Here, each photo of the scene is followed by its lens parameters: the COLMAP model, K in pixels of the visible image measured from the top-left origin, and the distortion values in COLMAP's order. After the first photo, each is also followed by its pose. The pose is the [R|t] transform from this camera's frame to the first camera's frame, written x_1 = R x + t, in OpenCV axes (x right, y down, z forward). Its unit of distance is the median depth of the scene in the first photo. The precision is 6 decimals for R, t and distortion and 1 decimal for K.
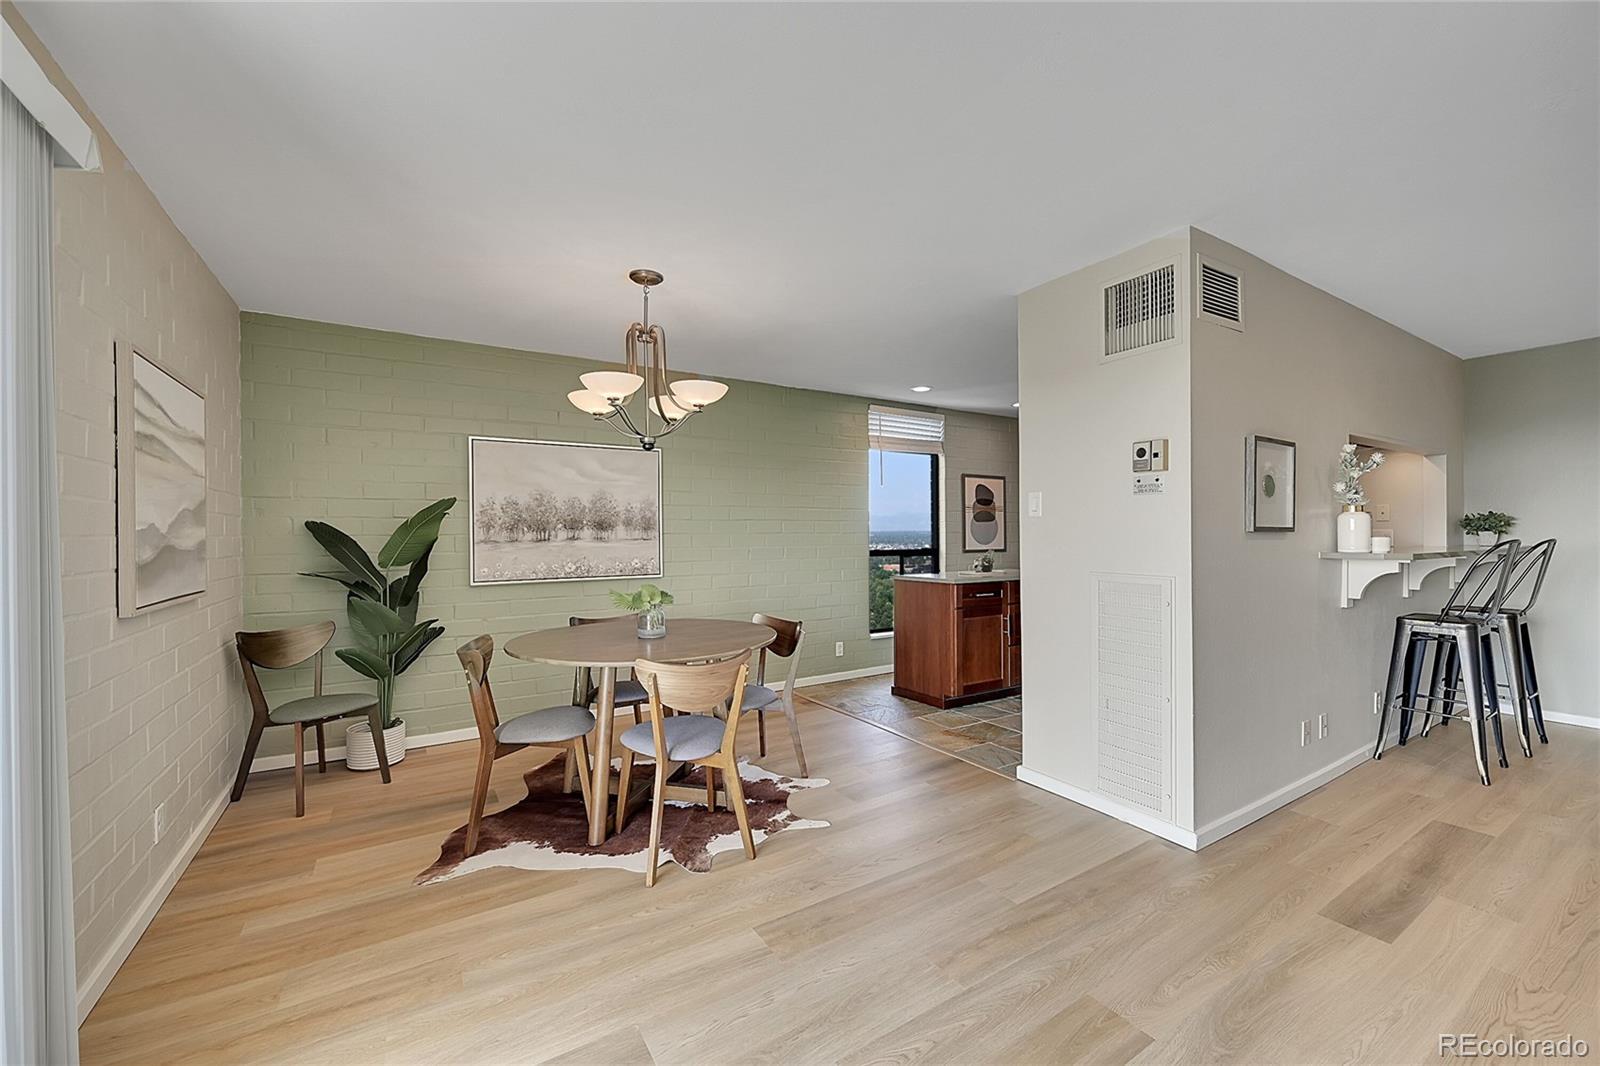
lens RADIAL K [[630.6, 0, 803.5], [0, 630.6, 537.7], [0, 0, 1]] dist [-0.002128, -0.000079]
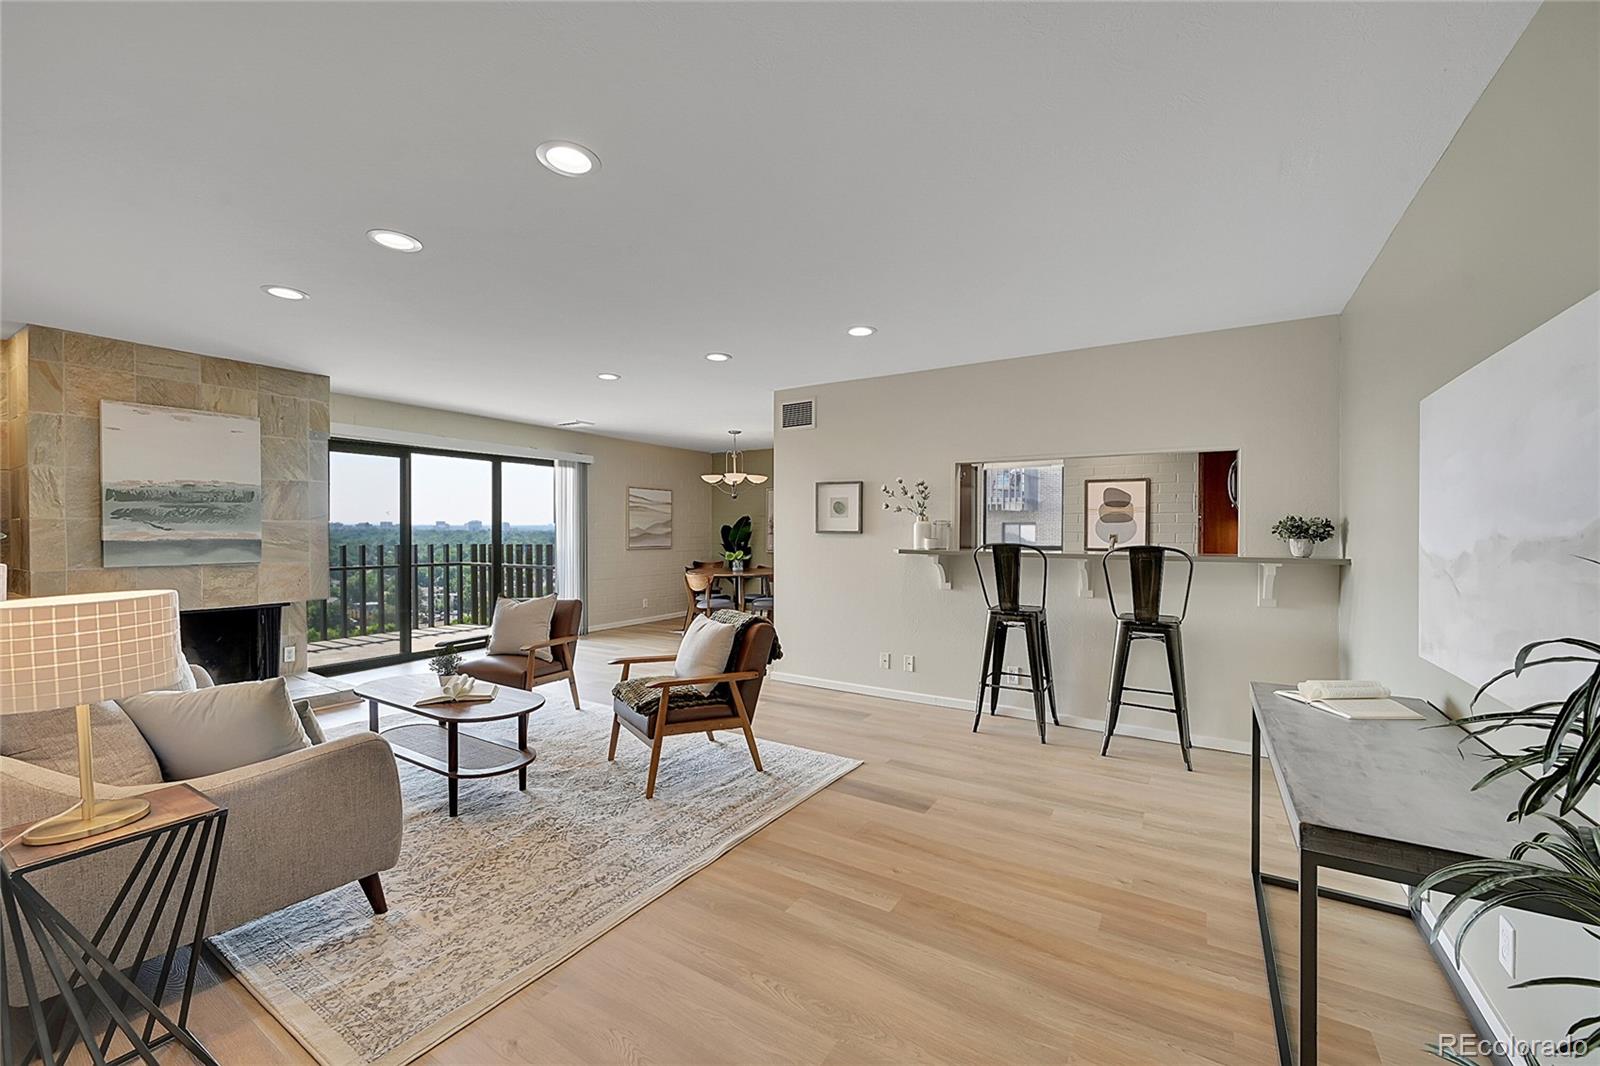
lens RADIAL K [[630.6, 0, 803.5], [0, 630.6, 537.7], [0, 0, 1]] dist [-0.002128, -0.000079]
pose [[0.435797, 0.019746, -0.899828, 1.876275], [-0.011176, 0.999801, 0.016527, -0.020941], [0.899976, 0.002854, 0.435931, 0.104713]]
